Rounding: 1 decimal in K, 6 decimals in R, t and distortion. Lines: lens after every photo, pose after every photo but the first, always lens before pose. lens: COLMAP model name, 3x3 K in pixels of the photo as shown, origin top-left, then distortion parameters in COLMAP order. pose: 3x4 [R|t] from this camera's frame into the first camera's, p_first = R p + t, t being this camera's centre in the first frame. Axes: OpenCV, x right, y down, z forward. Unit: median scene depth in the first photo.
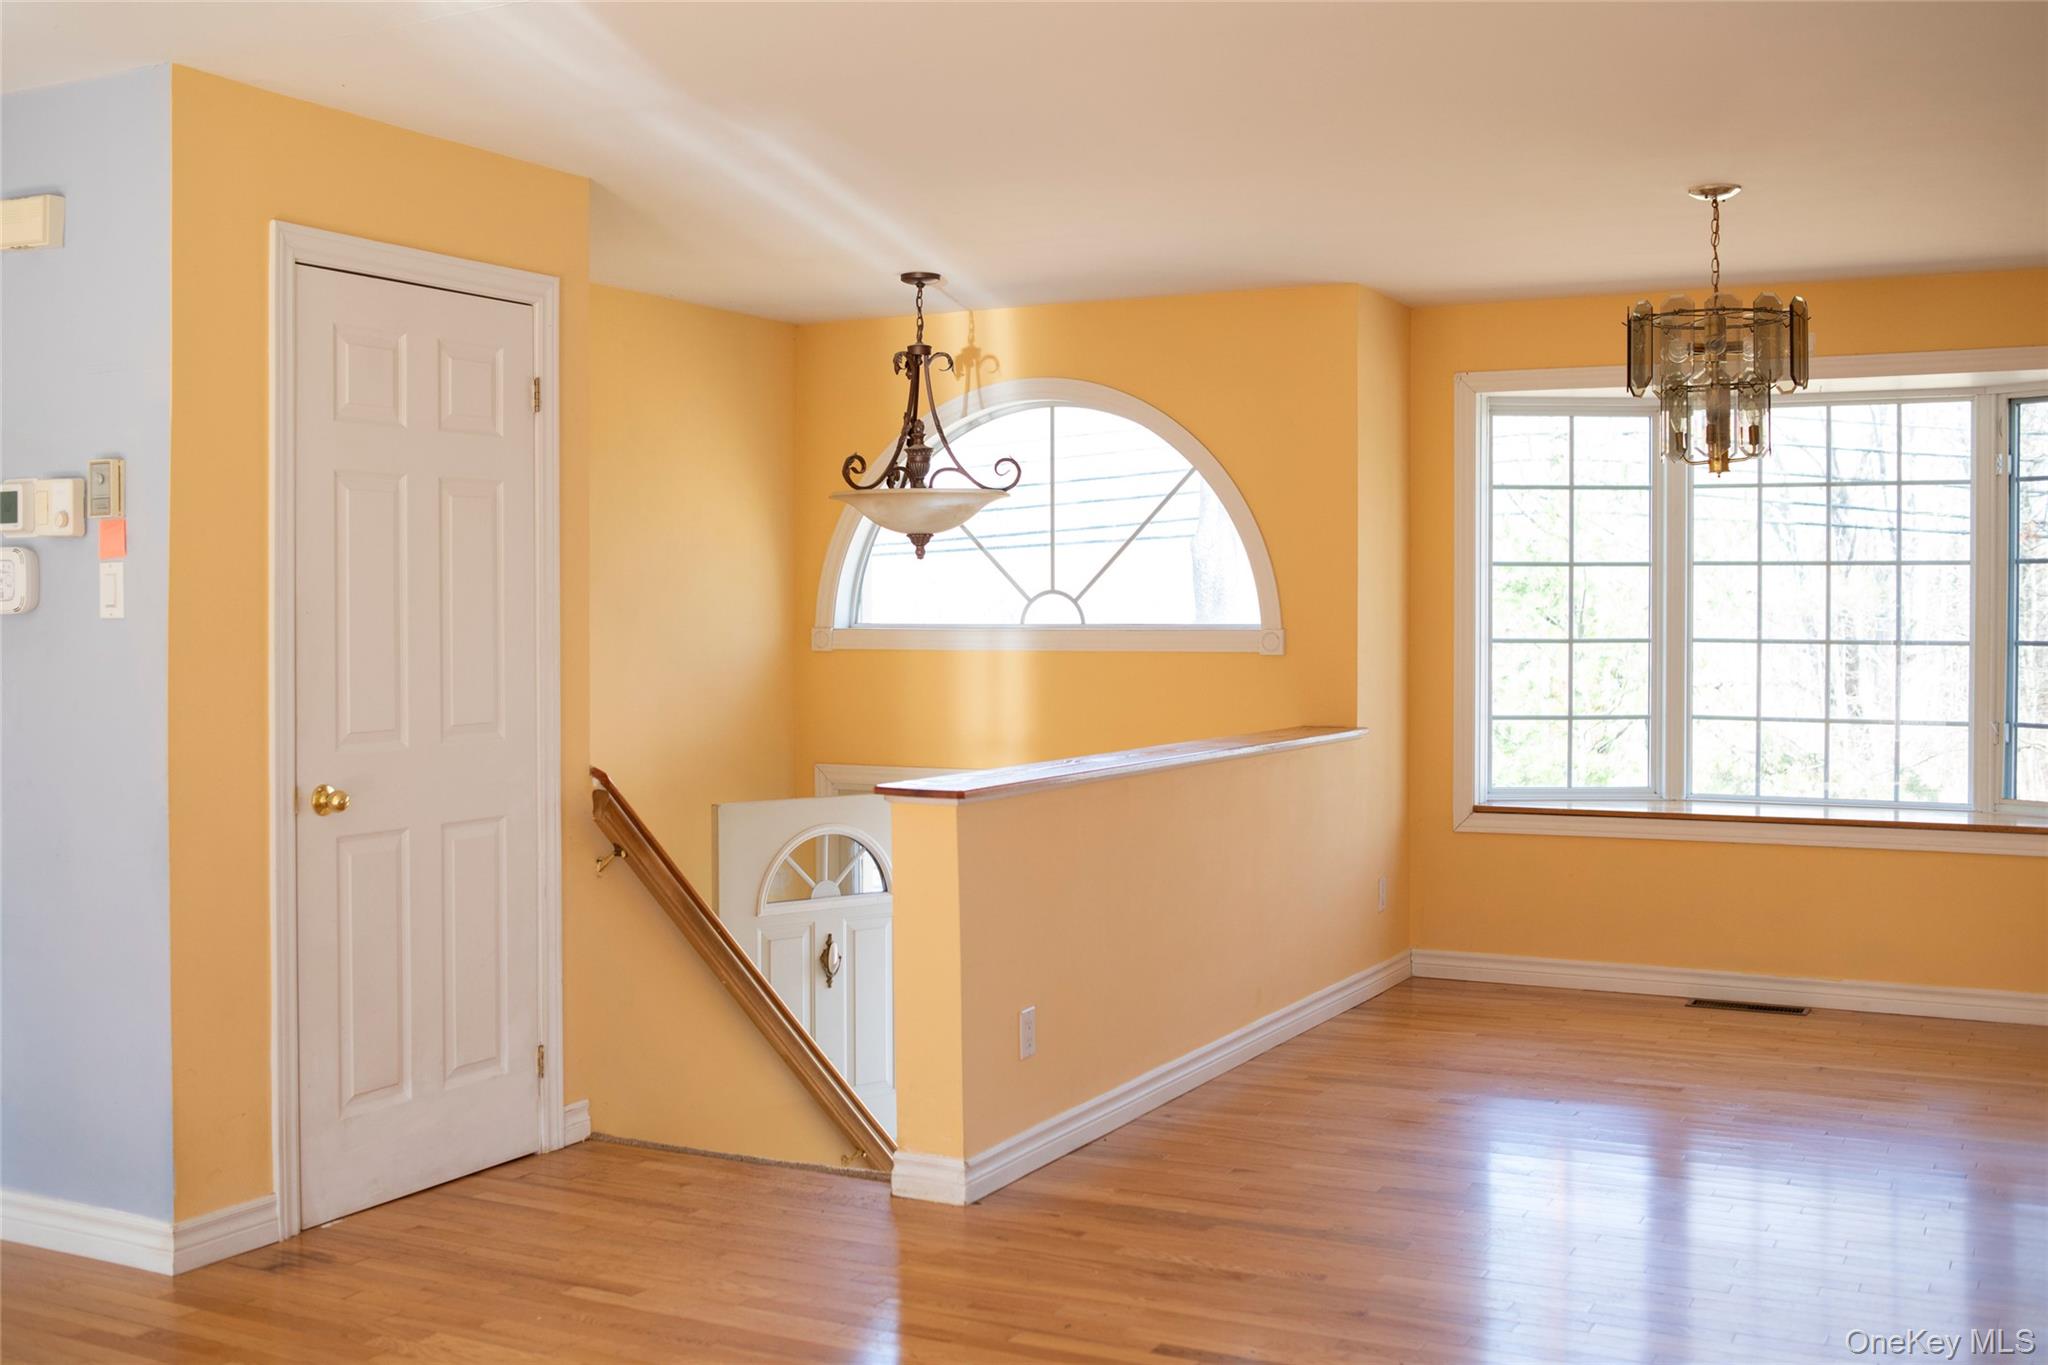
lens RADIAL K [[2164.5, 0, 1021.9], [0, 2164.5, 643.2], [0, 0, 1]] dist [-0.066727, 0.178836]
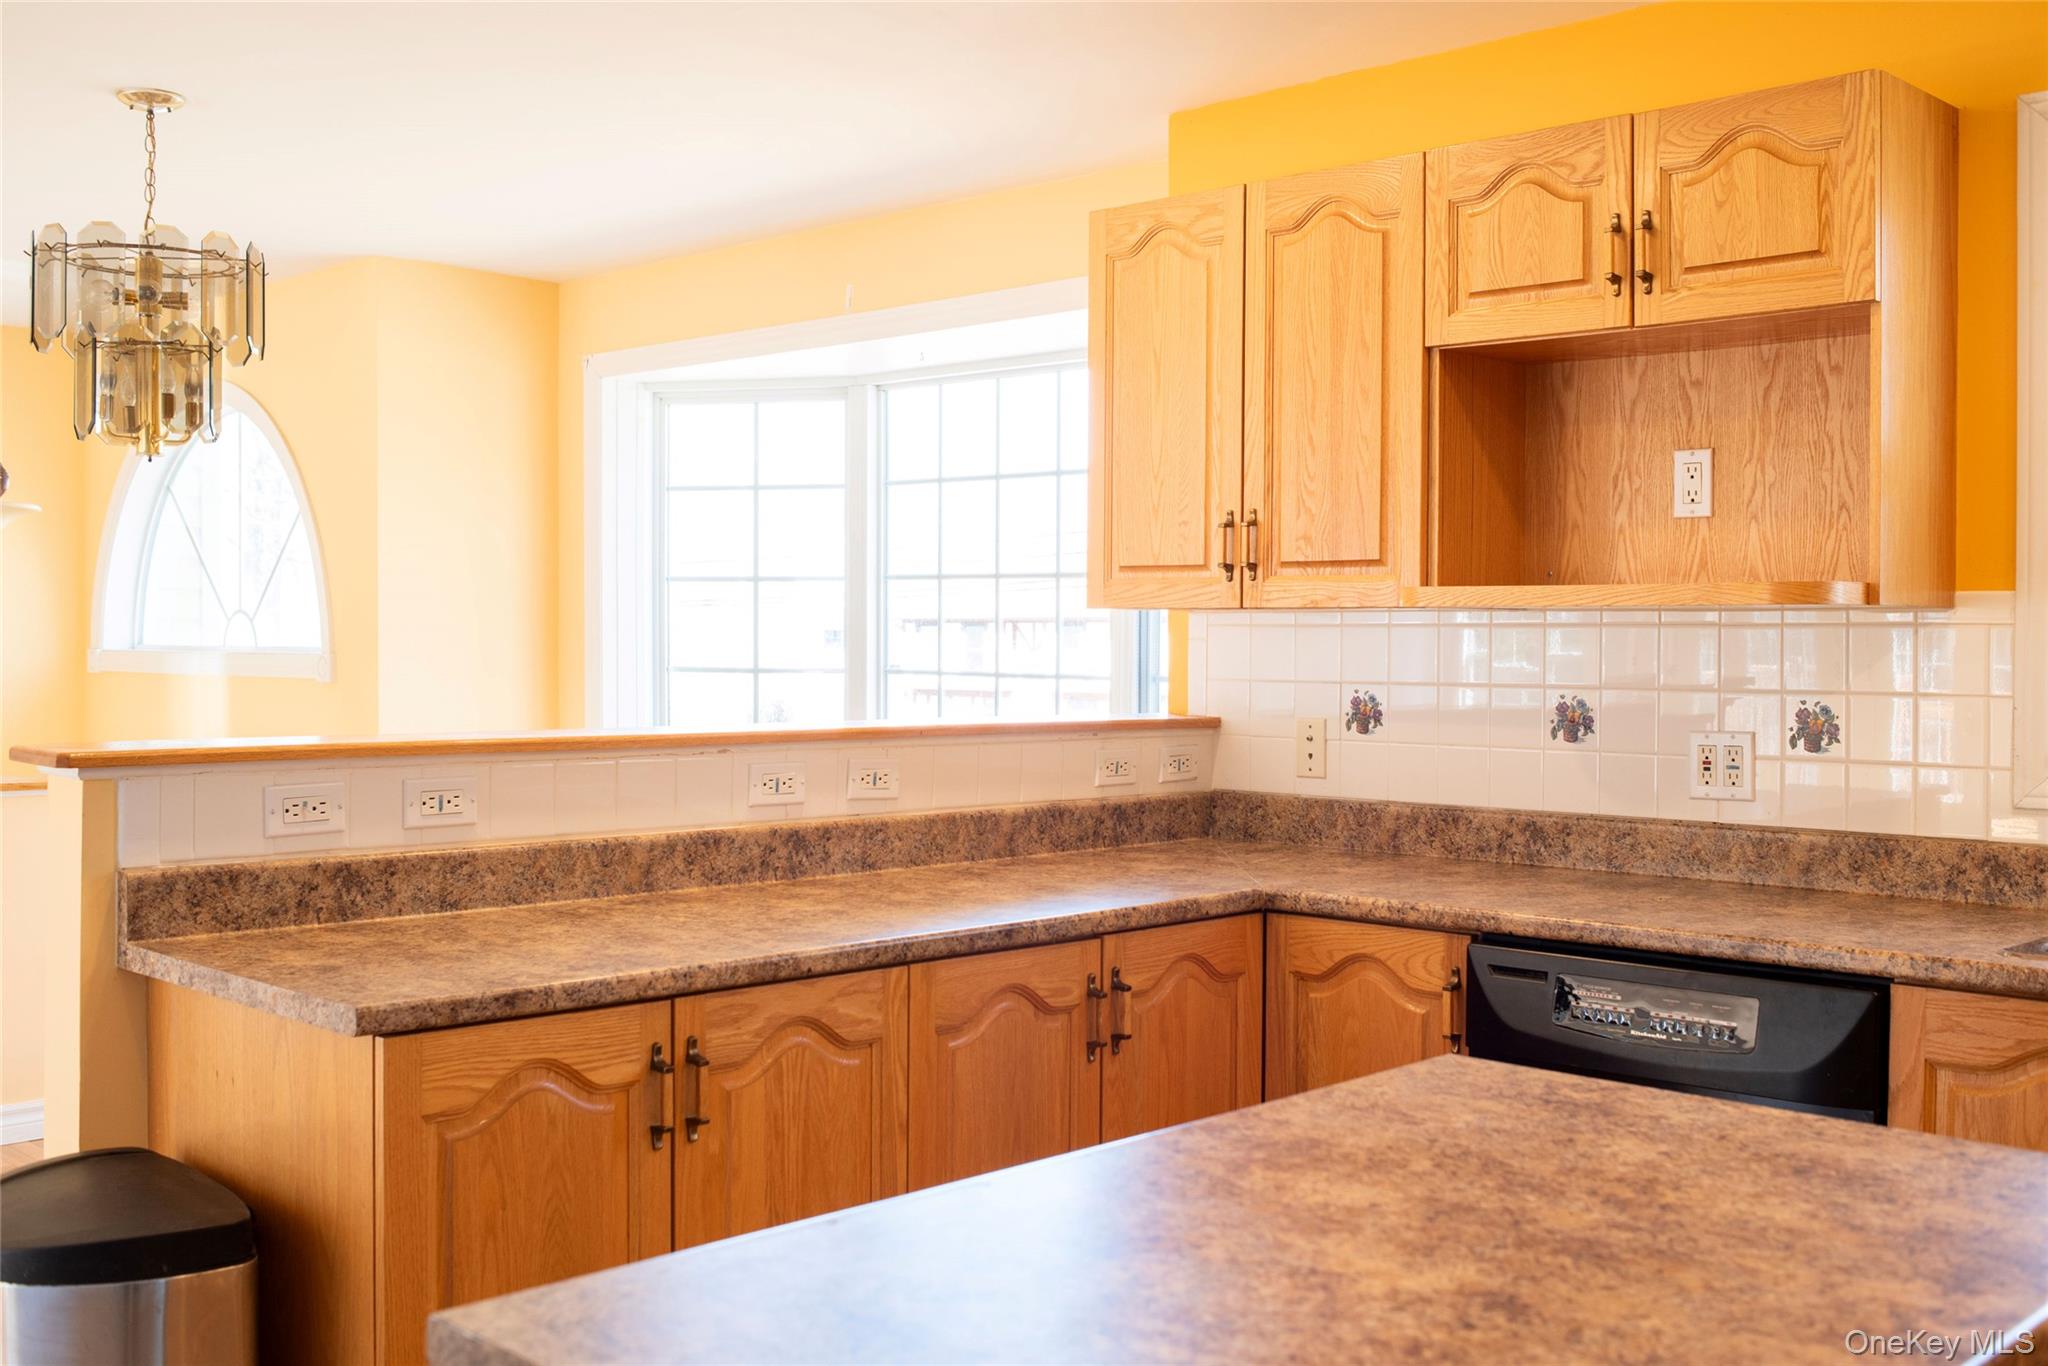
lens RADIAL K [[2091.9, 0, 1018.9], [0, 2091.9, 656.9], [0, 0, 1]] dist [-0.103488, 0.138715]
pose [[0.952954, 0.009123, -0.302979, 0.628607], [-0.012399, 0.999884, -0.008892, -0.001065], [0.302863, 0.012230, 0.952956, 0.274268]]
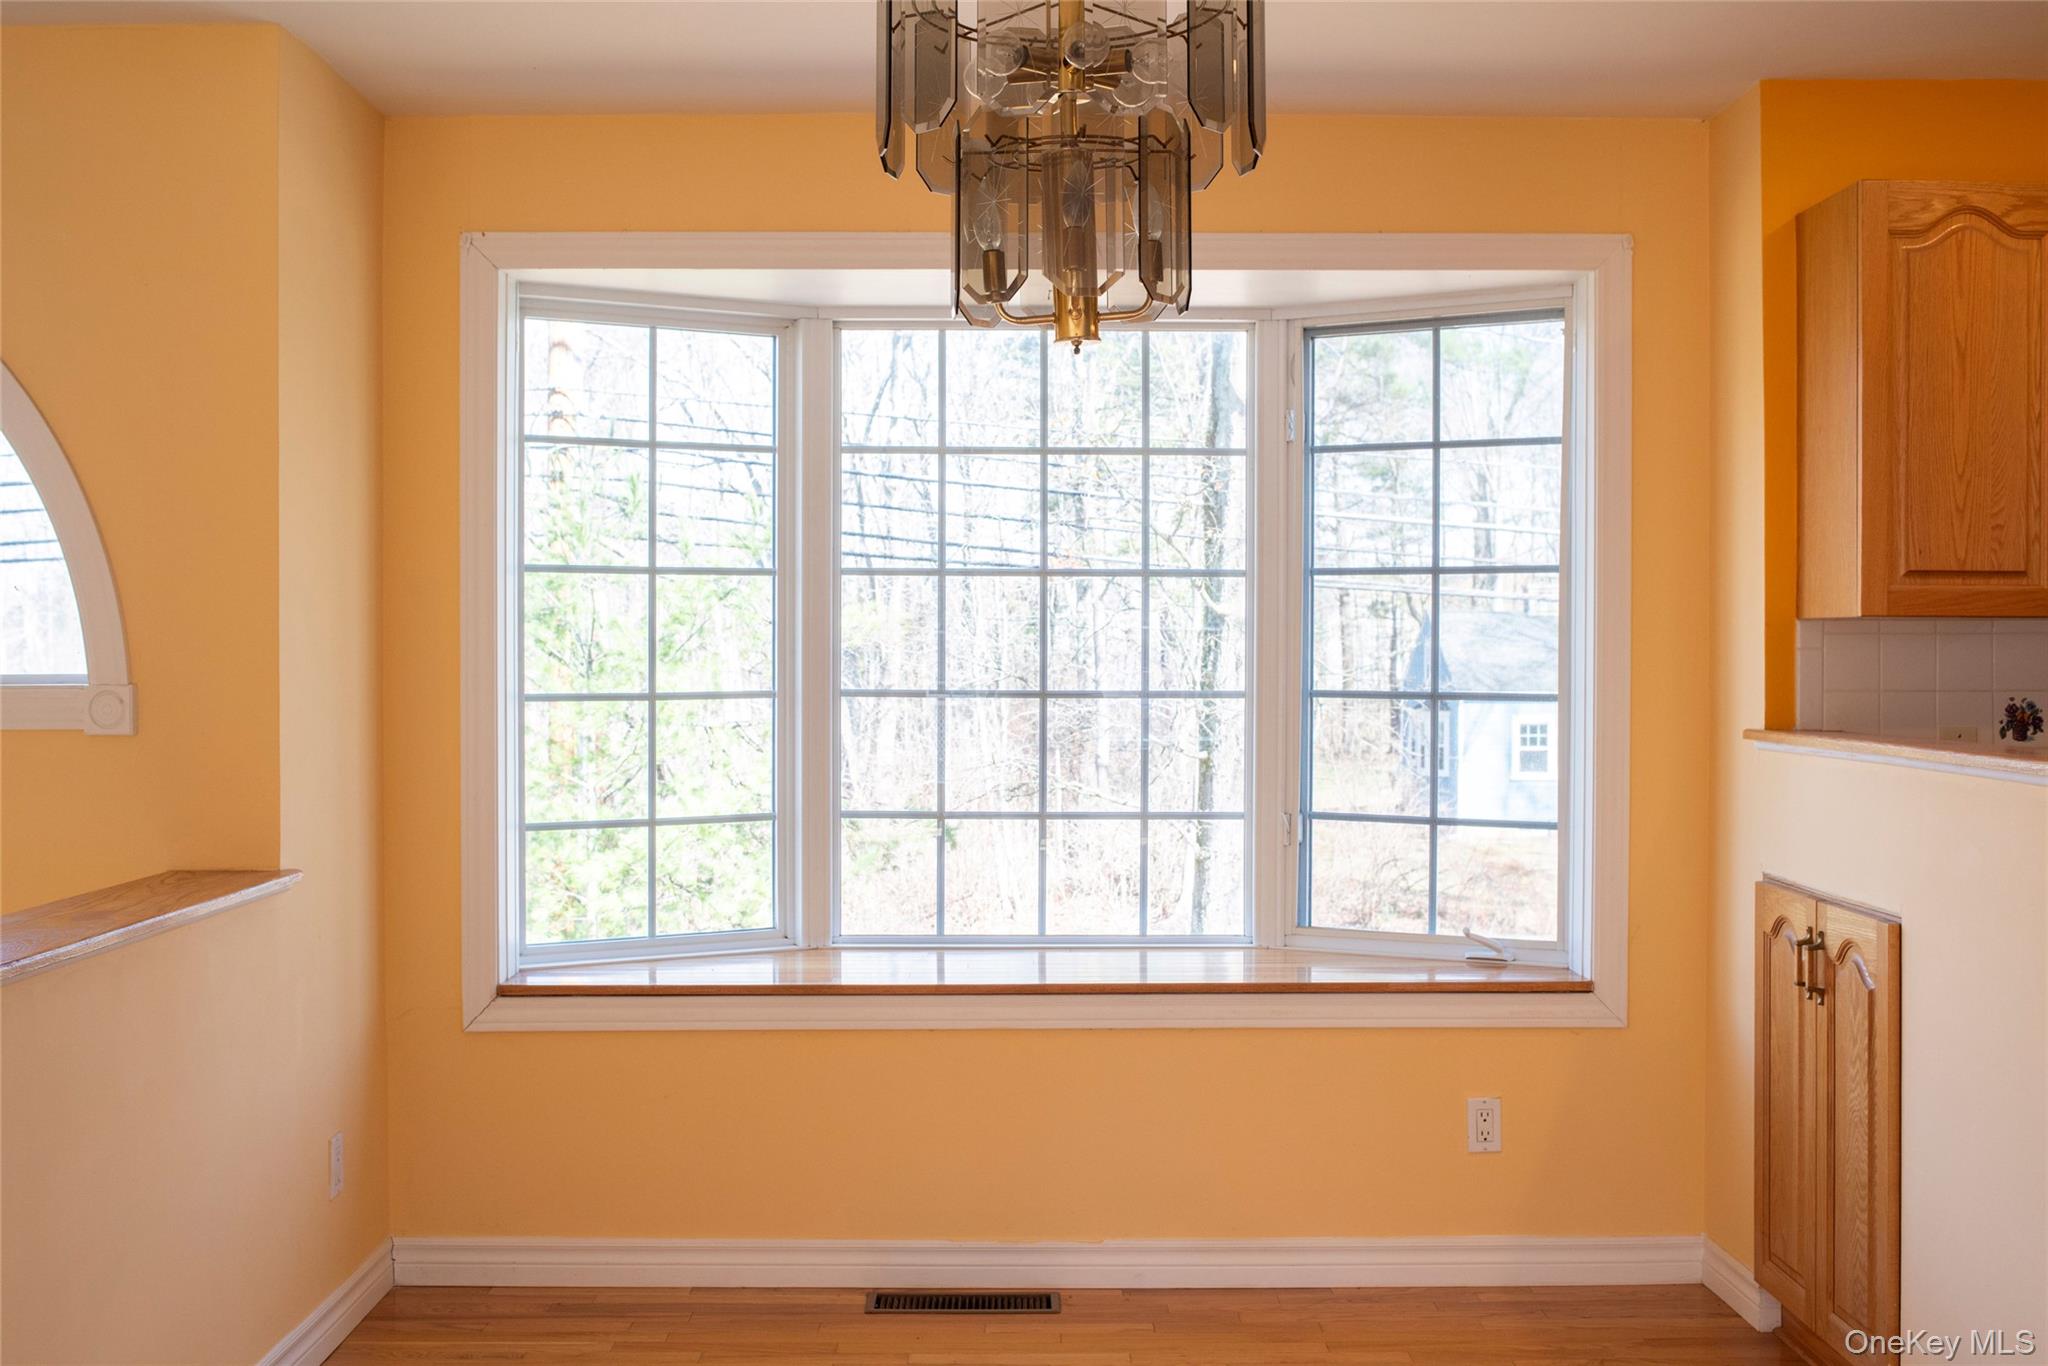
lens RADIAL K [[2091.9, 0, 1018.9], [0, 2091.9, 656.9], [0, 0, 1]] dist [-0.103488, 0.138715]
pose [[0.889886, -0.004886, 0.456156, 0.082764], [0.009458, 0.999925, -0.007742, -0.007186], [-0.456084, 0.011204, 0.889866, 0.453851]]
